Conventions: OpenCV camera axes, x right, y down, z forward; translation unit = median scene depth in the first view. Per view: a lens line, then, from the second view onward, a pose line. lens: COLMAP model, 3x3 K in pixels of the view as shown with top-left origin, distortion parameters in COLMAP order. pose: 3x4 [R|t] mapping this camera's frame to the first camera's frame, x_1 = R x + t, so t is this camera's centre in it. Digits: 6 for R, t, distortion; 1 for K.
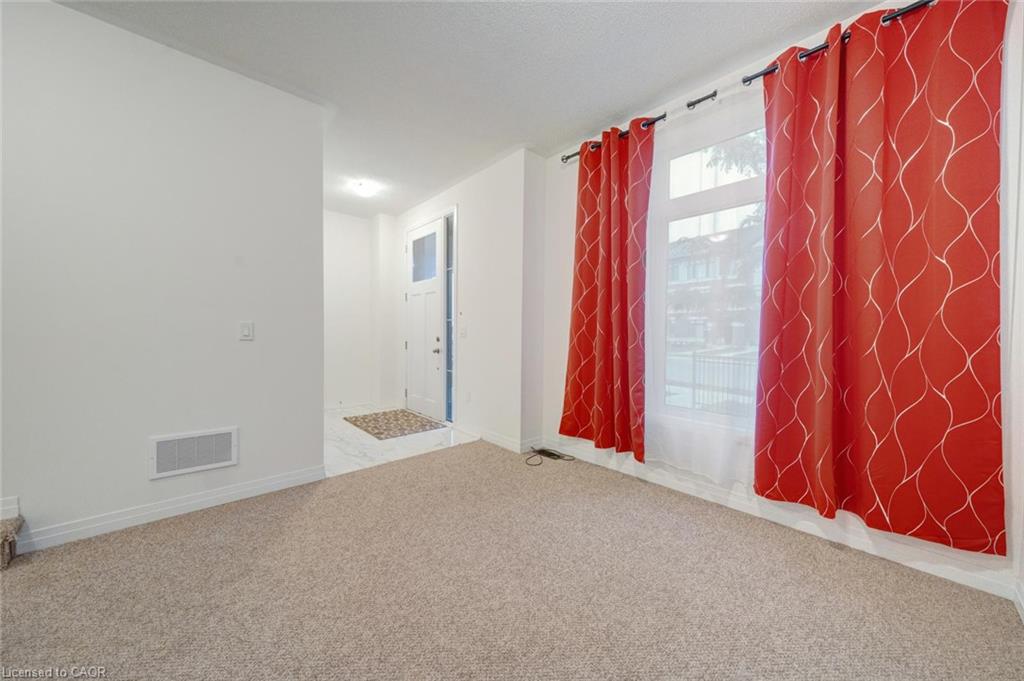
lens RADIAL K [[363.3, 0, 510.6], [0, 363.3, 334.9], [0, 0, 1]] dist [-0.004938, -0.000477]
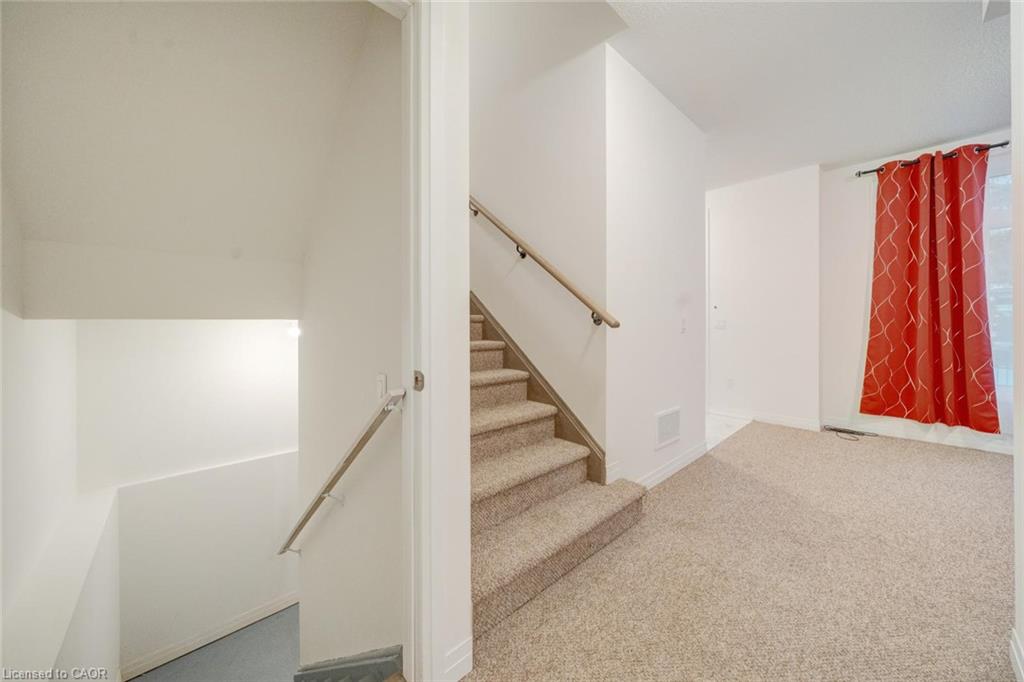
lens RADIAL K [[363.3, 0, 507.7], [0, 363.3, 323.4], [0, 0, 1]] dist [-0.004938, -0.000477]
pose [[0.999841, -0.002943, 0.017608, -1.023071], [0.003286, 0.999805, -0.019490, 0.009139], [-0.017548, 0.019545, 0.999655, -0.125030]]
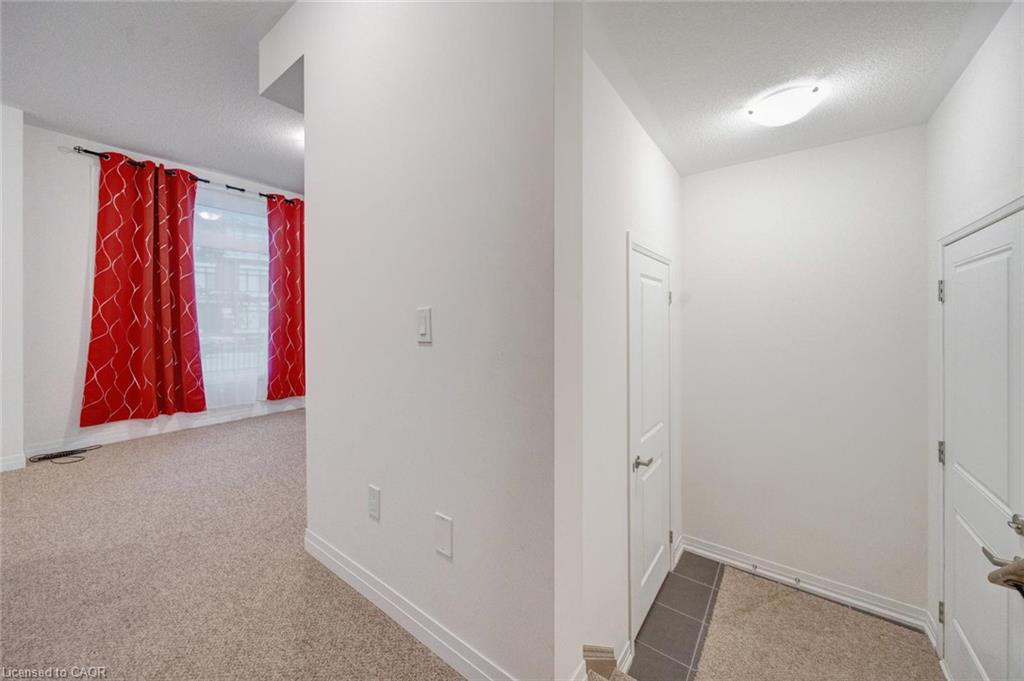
lens RADIAL K [[363.3, 0, 520.0], [0, 363.3, 321.0], [0, 0, 1]] dist [-0.004938, -0.000477]
pose [[-0.218773, -0.000070, 0.975776, -1.109667], [0.023850, 0.999701, 0.005419, 0.007795], [-0.975484, 0.024458, -0.218706, 0.046418]]
